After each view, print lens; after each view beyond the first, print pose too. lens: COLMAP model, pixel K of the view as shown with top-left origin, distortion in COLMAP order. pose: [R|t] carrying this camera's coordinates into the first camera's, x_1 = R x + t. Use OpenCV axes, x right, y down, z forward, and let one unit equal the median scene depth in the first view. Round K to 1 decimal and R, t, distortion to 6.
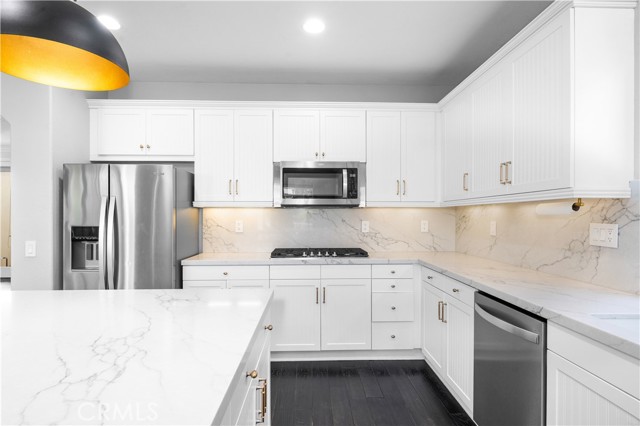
lens RADIAL K [[330.8, 0, 317.9], [0, 330.8, 214.2], [0, 0, 1]] dist [-0.001942, -0.000071]
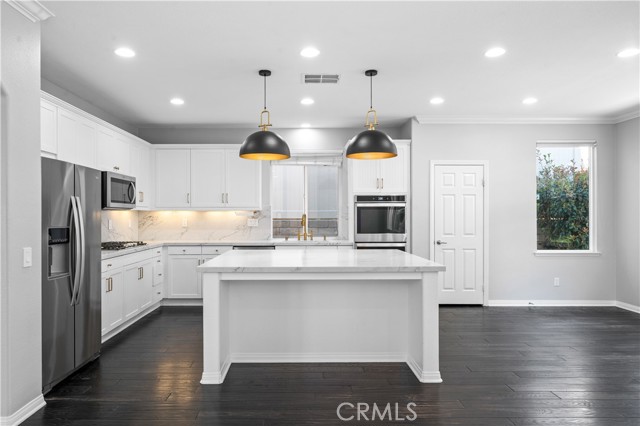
lens RADIAL K [[382.3, 0, 317.6], [0, 382.3, 213.1], [0, 0, 1]] dist [0.000681, 0.001420]
pose [[-0.000377, 0.007982, 0.999968, -1.821895], [-0.002243, 0.999966, -0.007983, 0.001960], [-0.999997, -0.002245, -0.000359, 0.279718]]
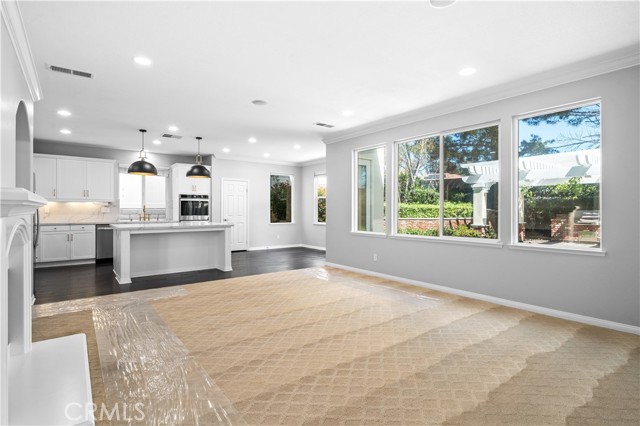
lens RADIAL K [[316.8, 0, 318.5], [0, 316.8, 211.3], [0, 0, 1]] dist [-0.001866, -0.000173]
pose [[-0.596525, -0.000532, 0.802594, -3.090190], [-0.001856, 0.999998, -0.000716, 0.056381], [-0.802592, -0.001917, -0.596525, 0.860683]]
